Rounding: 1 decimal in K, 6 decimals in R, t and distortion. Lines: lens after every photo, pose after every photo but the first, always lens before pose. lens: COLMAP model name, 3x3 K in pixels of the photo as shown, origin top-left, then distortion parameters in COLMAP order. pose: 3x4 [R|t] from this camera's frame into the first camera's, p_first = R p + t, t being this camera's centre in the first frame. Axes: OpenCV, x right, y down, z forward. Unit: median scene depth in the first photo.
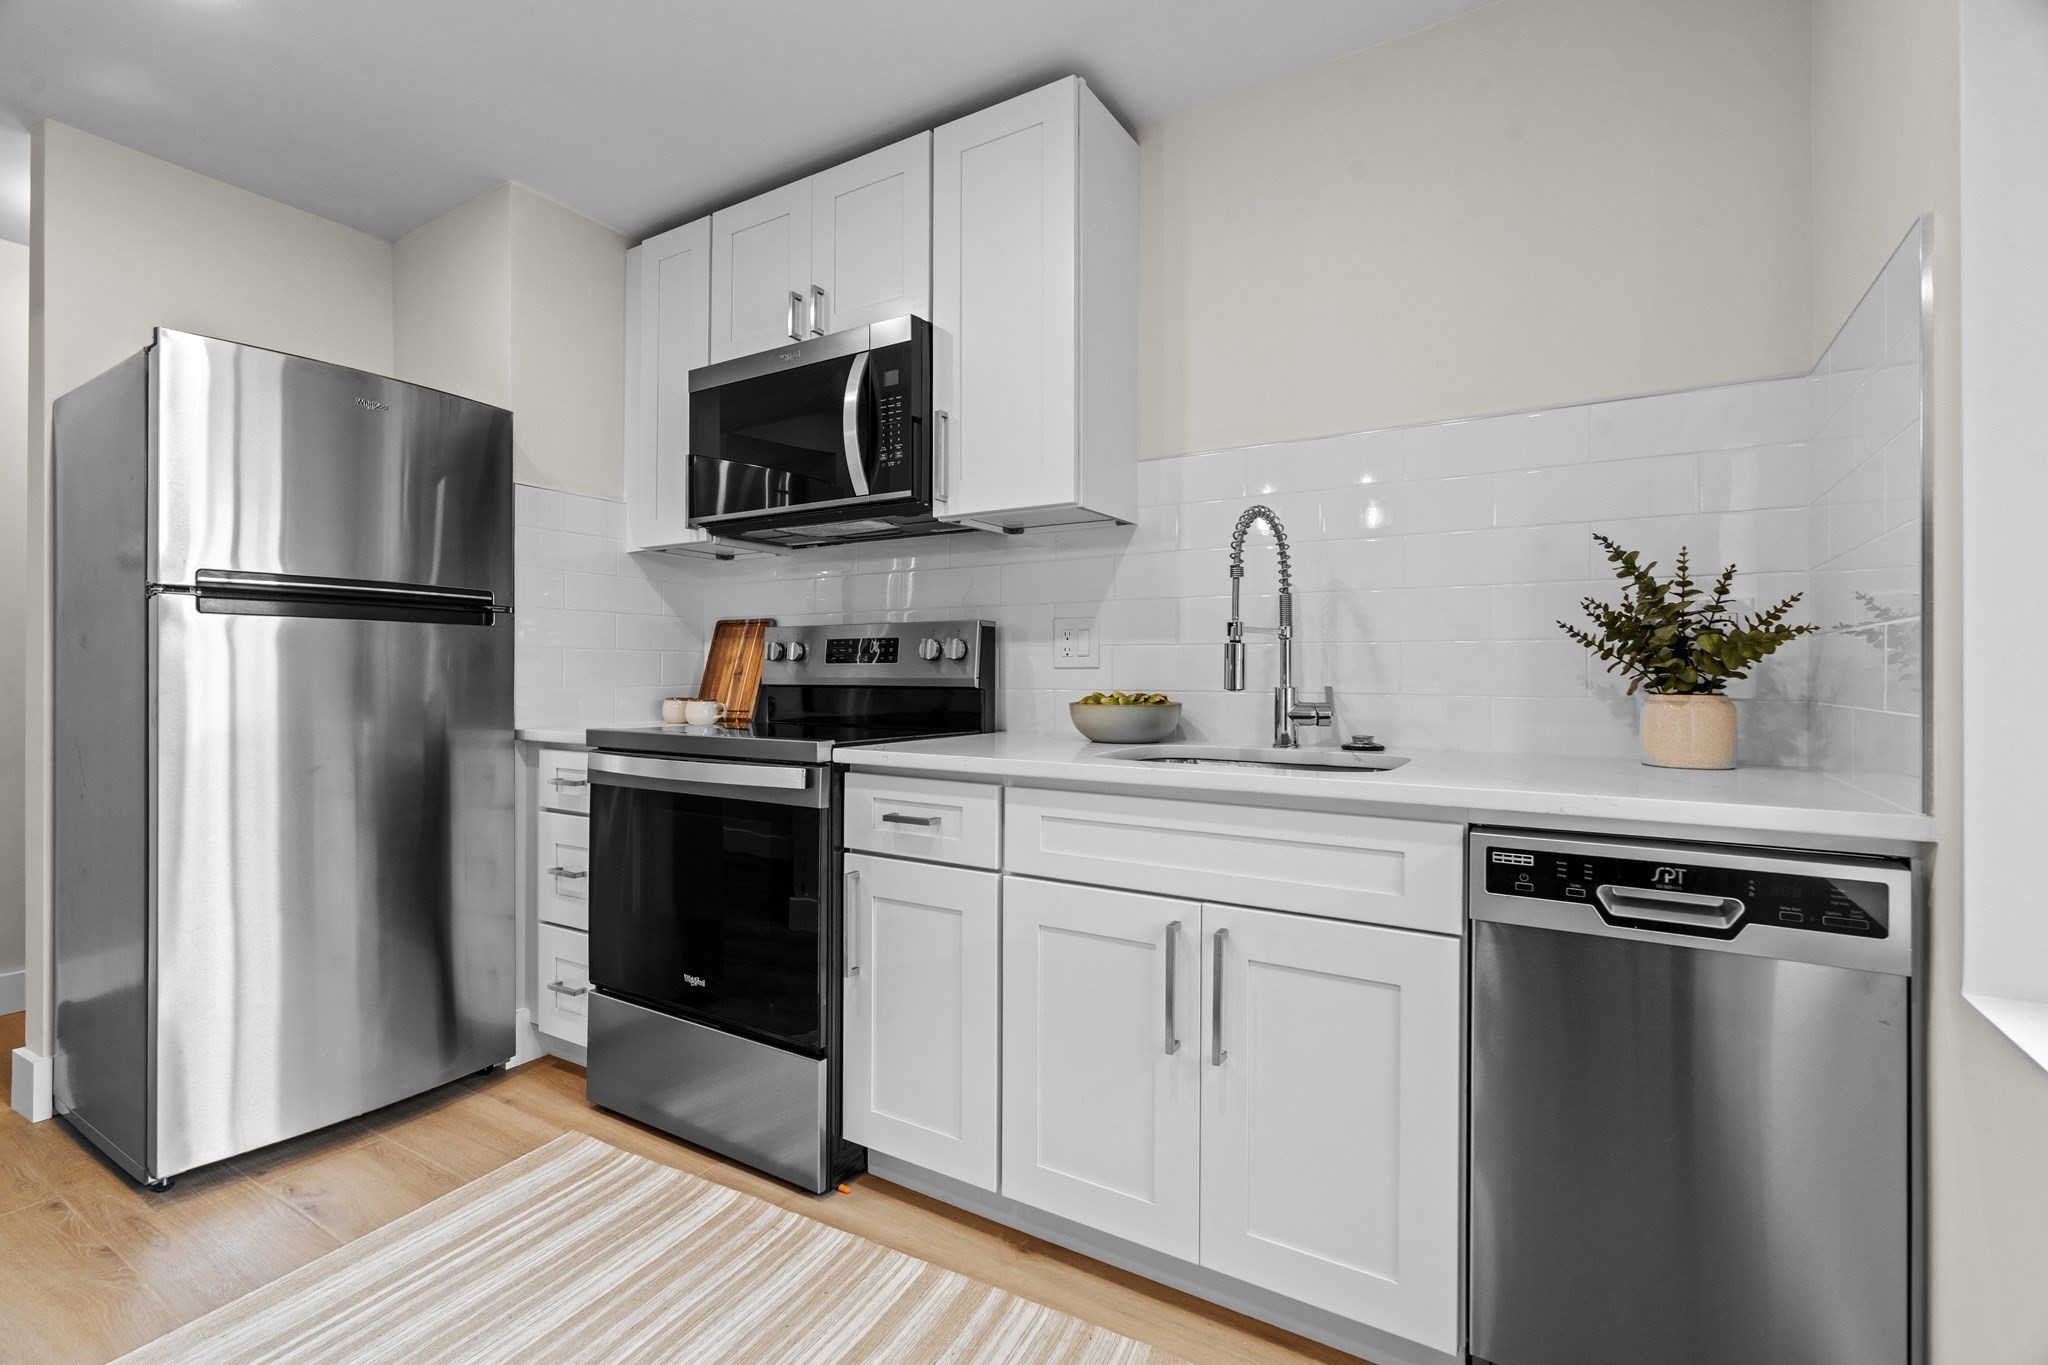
lens RADIAL K [[927.1, 0, 1018.9], [0, 927.1, 687.0], [0, 0, 1]] dist [-0.010232, 0.003550]
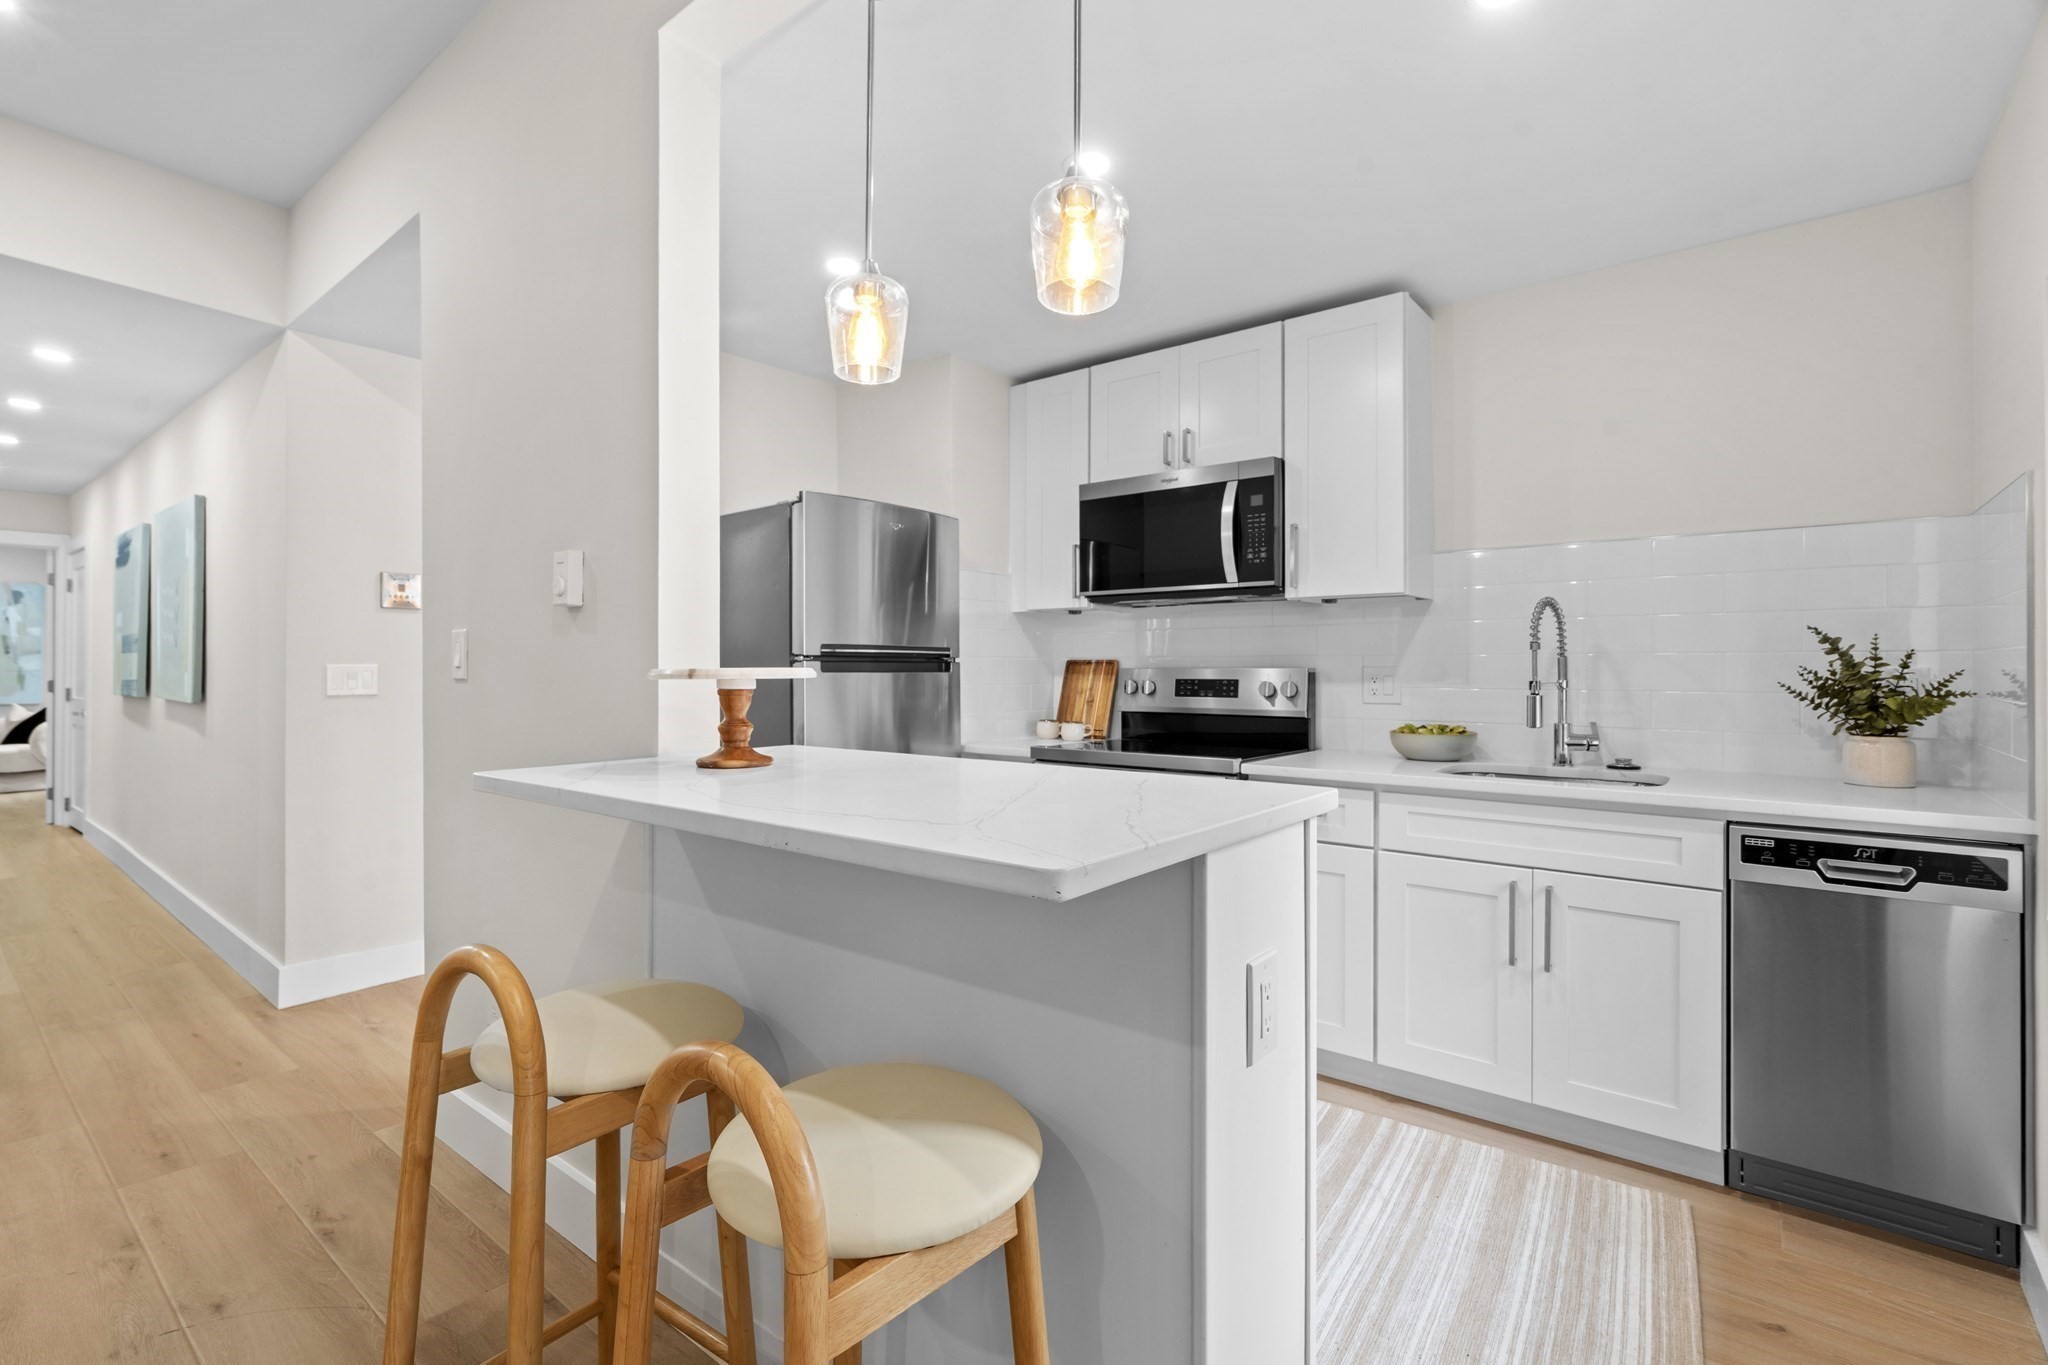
lens RADIAL K [[927.1, 0, 1019.6], [0, 927.1, 679.5], [0, 0, 1]] dist [-0.010232, 0.003550]
pose [[0.992024, -0.000818, -0.126048, -0.405972], [0.000225, 0.999989, -0.004716, -0.068560], [0.126050, 0.004650, 0.992013, -0.569349]]
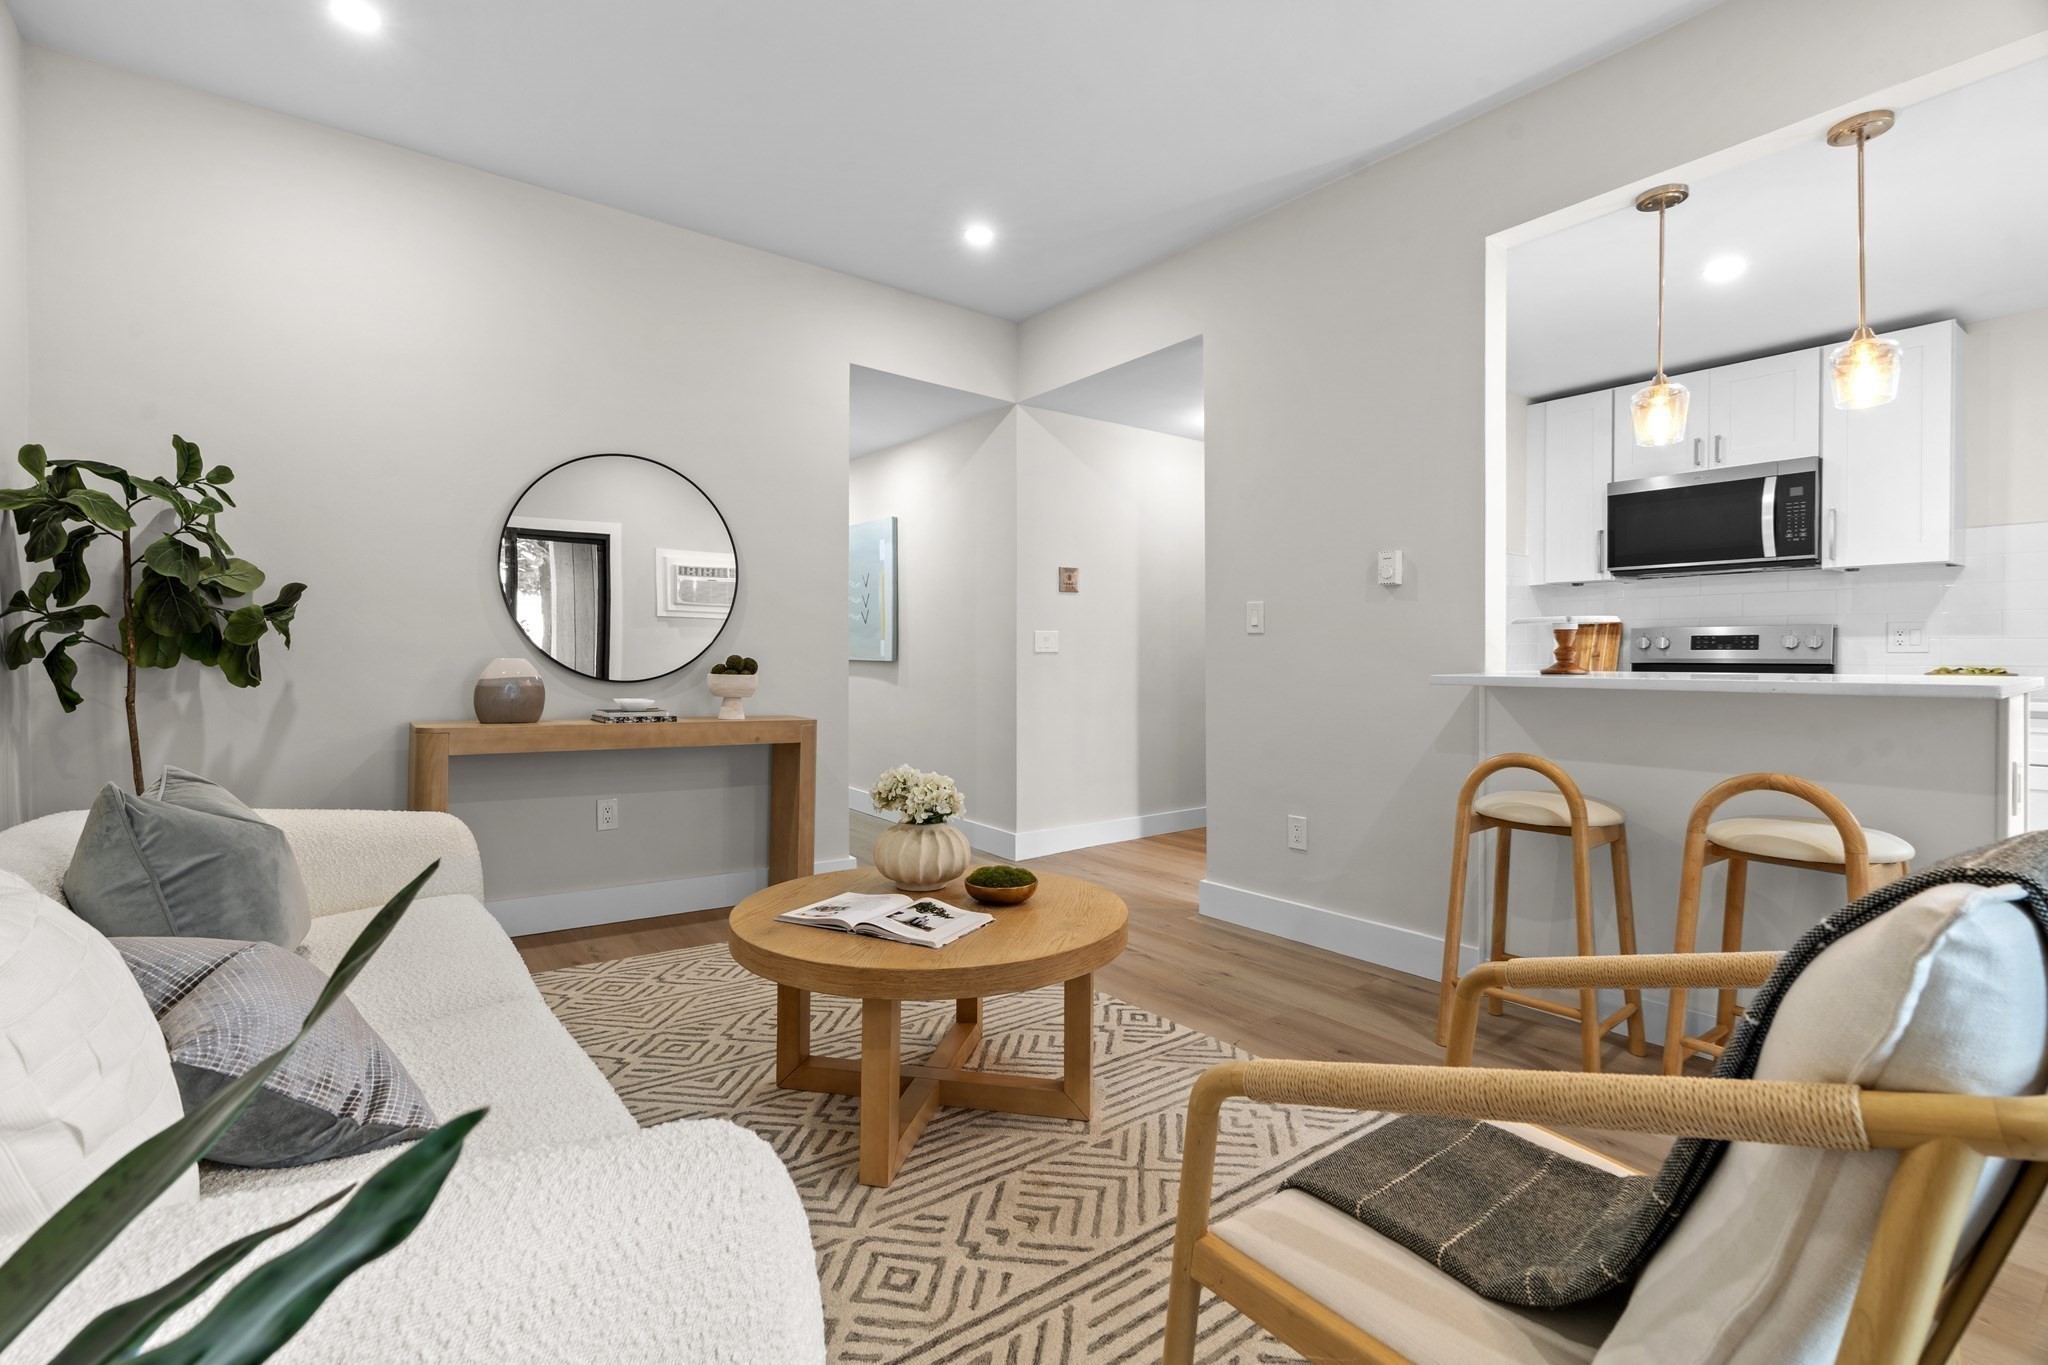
lens RADIAL K [[927.1, 0, 1017.6], [0, 927.1, 674.8], [0, 0, 1]] dist [-0.010232, 0.003550]
pose [[0.928908, 0.002166, -0.370304, -1.113891], [0.001515, 0.999952, 0.009650, 0.000934], [0.370307, -0.009525, 0.928860, -1.544821]]
